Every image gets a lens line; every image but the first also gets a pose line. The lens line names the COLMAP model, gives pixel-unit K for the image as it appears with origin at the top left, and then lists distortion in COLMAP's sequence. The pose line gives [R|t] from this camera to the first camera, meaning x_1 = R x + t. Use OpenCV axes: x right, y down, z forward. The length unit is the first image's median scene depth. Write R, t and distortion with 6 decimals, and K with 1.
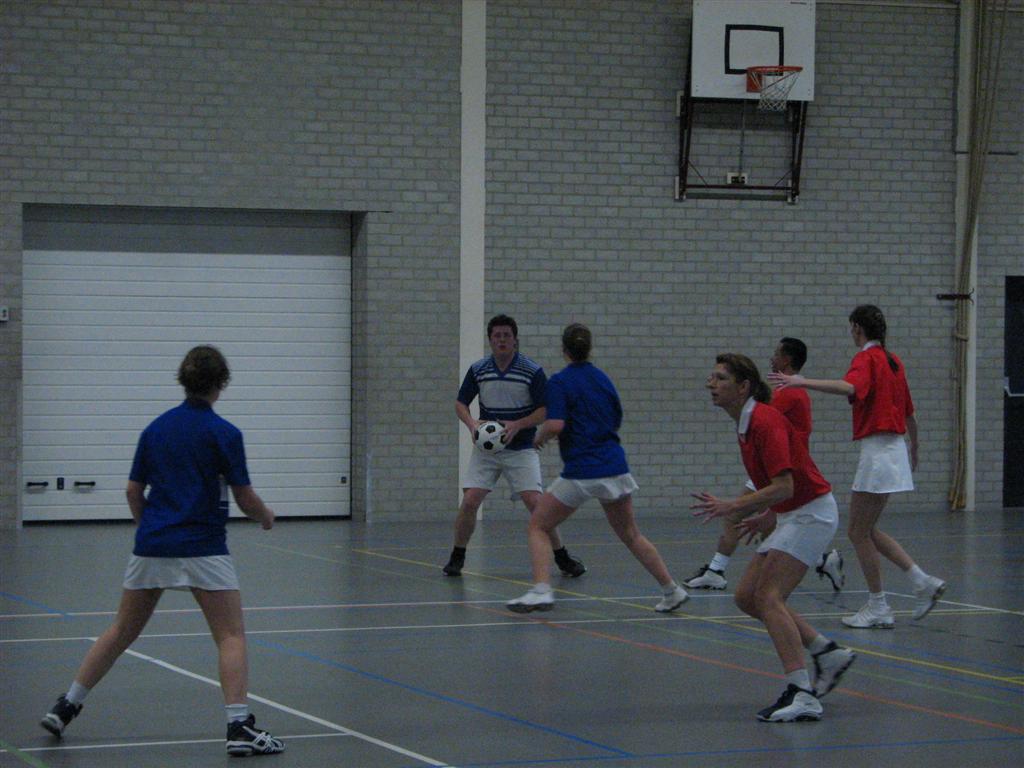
lens RADIAL K [[3064.7, 0, 511.0], [0, 3064.7, 403.1], [0, 0, 1]] dist [0.101339, 1.121930]
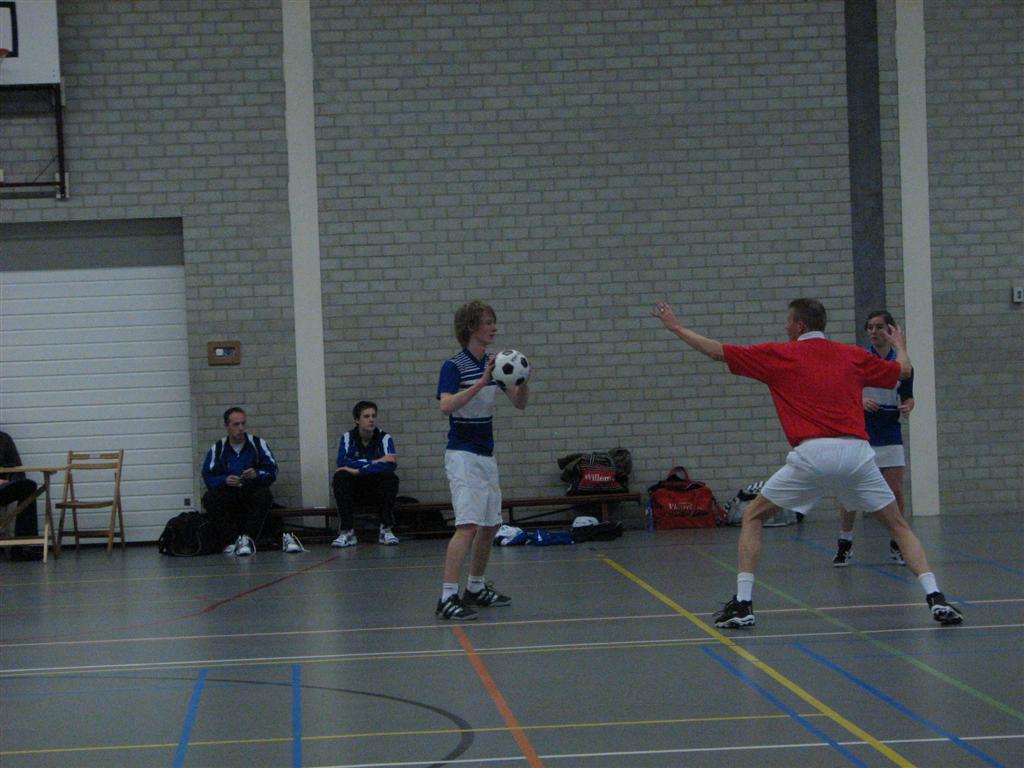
lens RADIAL K [[3051.8, 0, 491.6], [0, 3051.8, 385.6], [0, 0, 1]] dist [0.143647, -0.144003]
pose [[0.930206, -0.038065, -0.365059, 0.517966], [0.038433, 0.999242, -0.006260, -0.001539], [0.365020, -0.008207, 0.930963, 0.223934]]
